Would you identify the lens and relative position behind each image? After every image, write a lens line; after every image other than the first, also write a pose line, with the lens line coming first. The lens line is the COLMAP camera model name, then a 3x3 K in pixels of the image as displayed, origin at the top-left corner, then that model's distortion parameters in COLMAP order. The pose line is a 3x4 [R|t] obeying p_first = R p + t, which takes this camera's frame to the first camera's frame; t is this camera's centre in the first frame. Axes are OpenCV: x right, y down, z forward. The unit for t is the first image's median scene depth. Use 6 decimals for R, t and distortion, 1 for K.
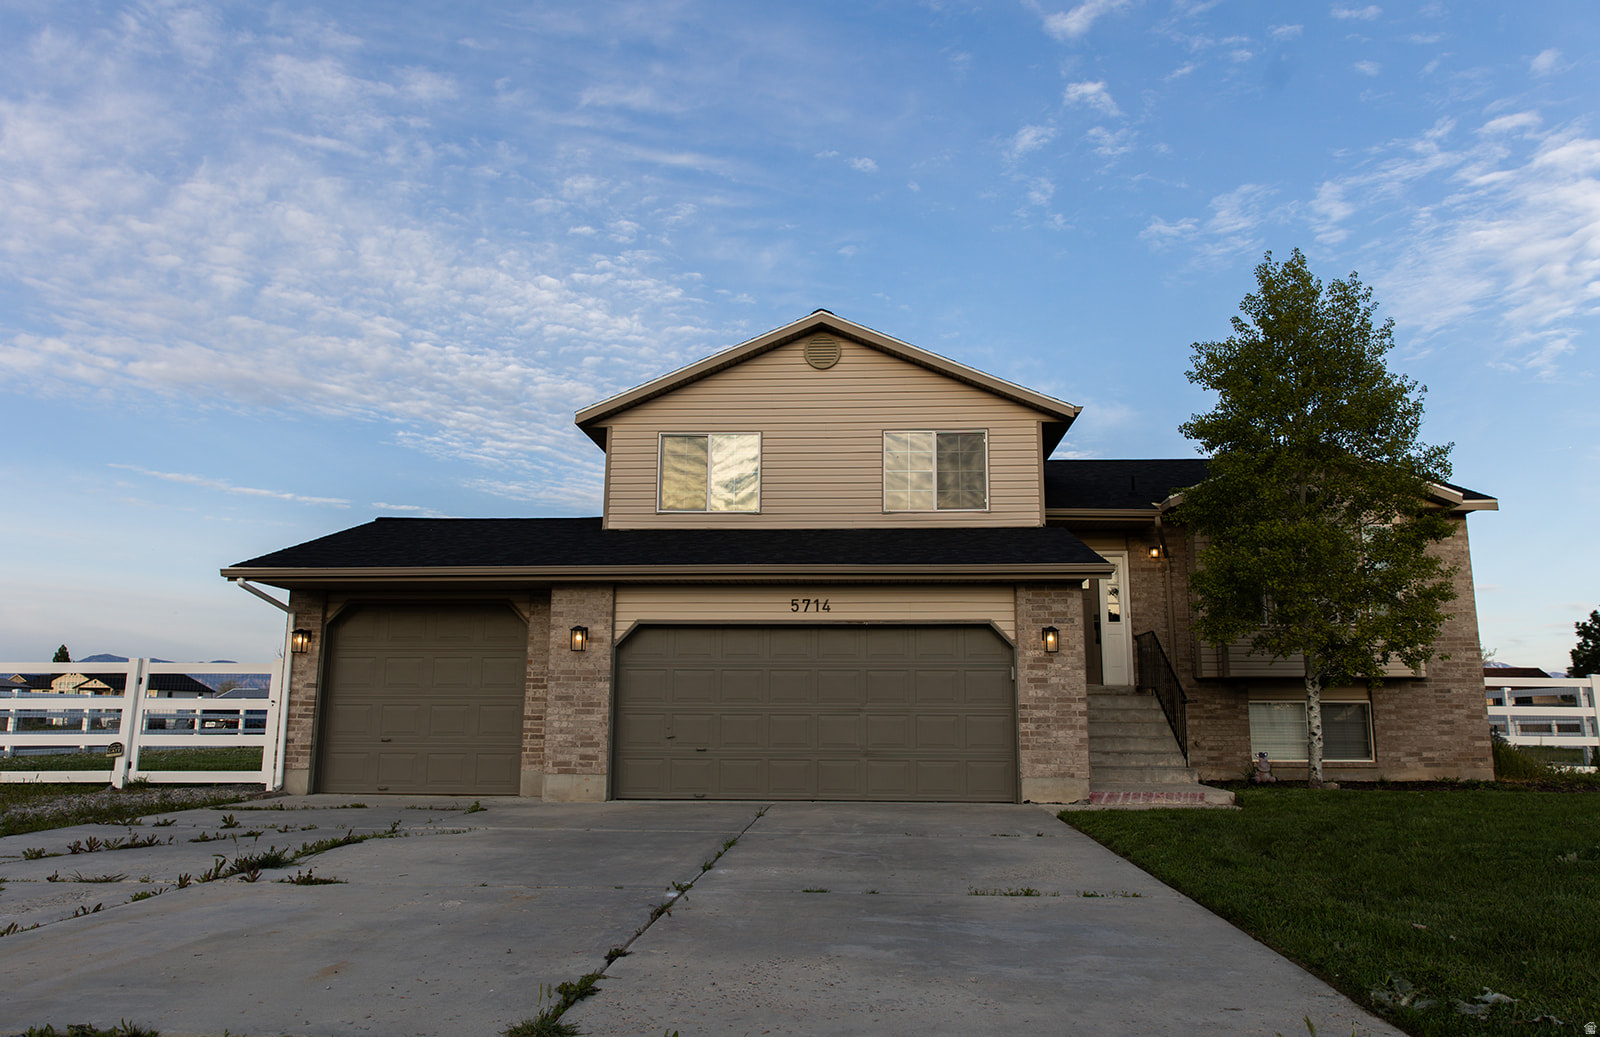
lens RADIAL K [[1092.4, 0, 800.0], [0, 1092.4, 518.5], [0, 0, 1]] dist [-0.010112, 0.002108]
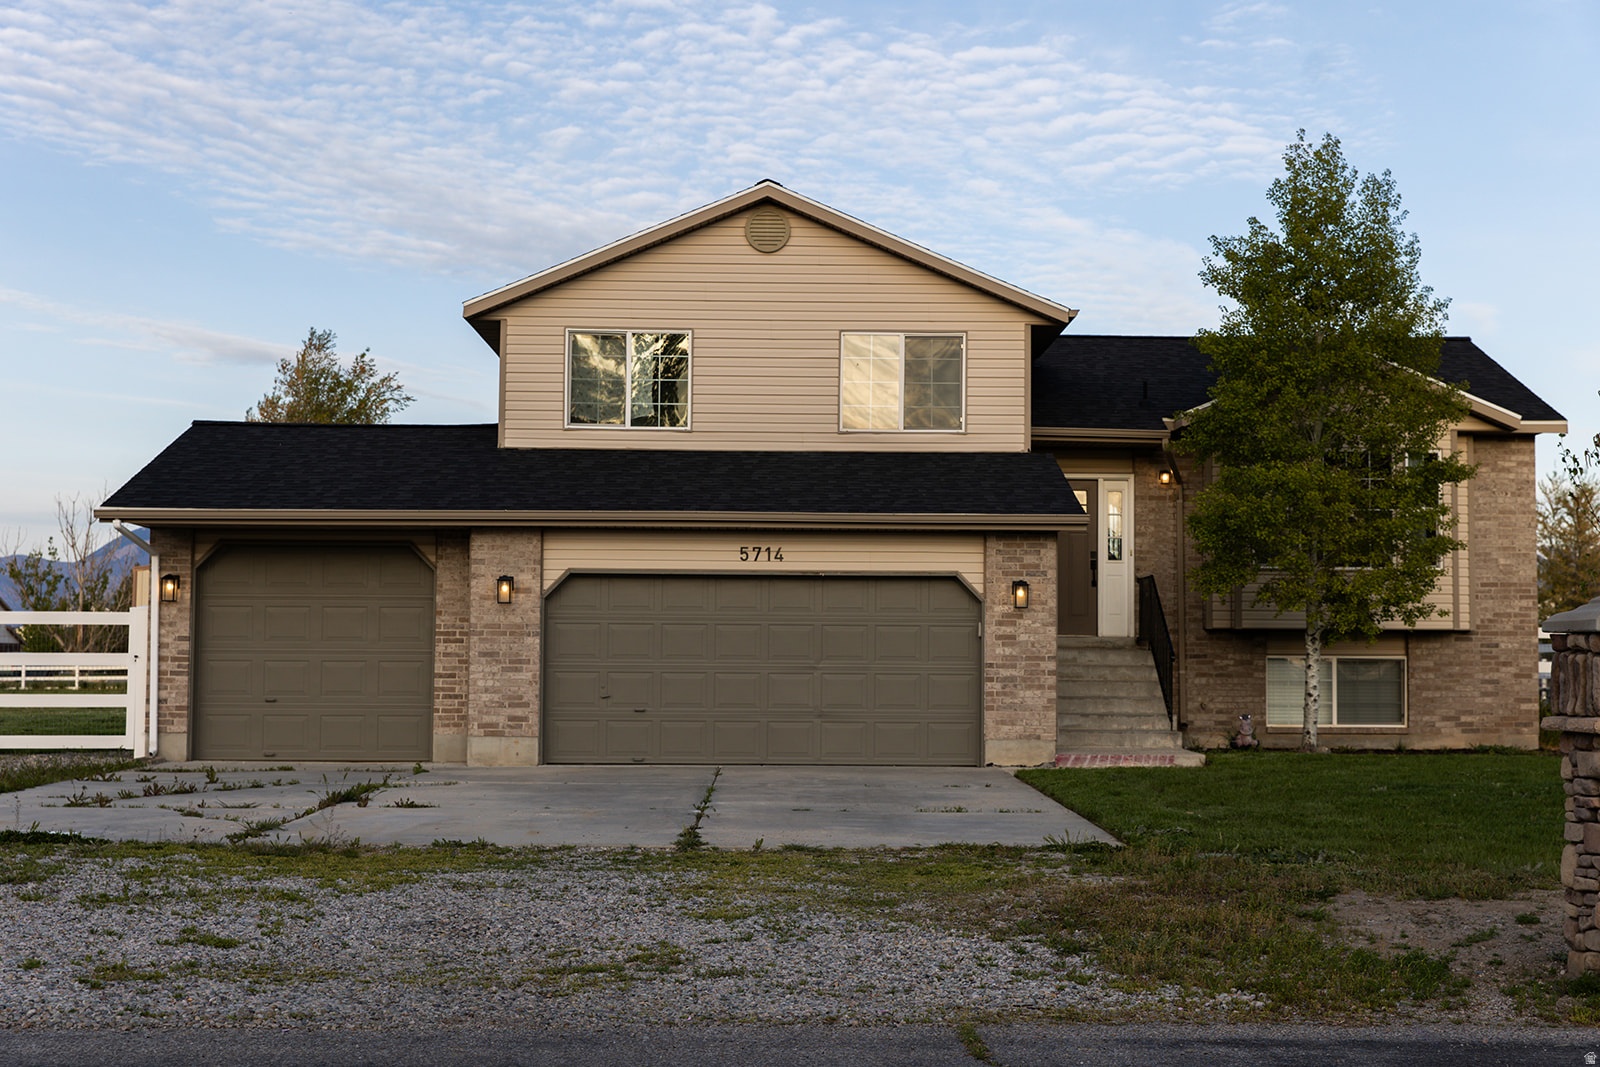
lens RADIAL K [[2241.4, 0, 800.0], [0, 2241.4, 533.5], [0, 0, 1]] dist [-0.007489, 0.049057]
pose [[0.997058, 0.006661, 0.076357, -0.095416], [-0.016035, 0.992300, 0.122815, -0.157900], [-0.074951, -0.123678, 0.989488, -0.797967]]
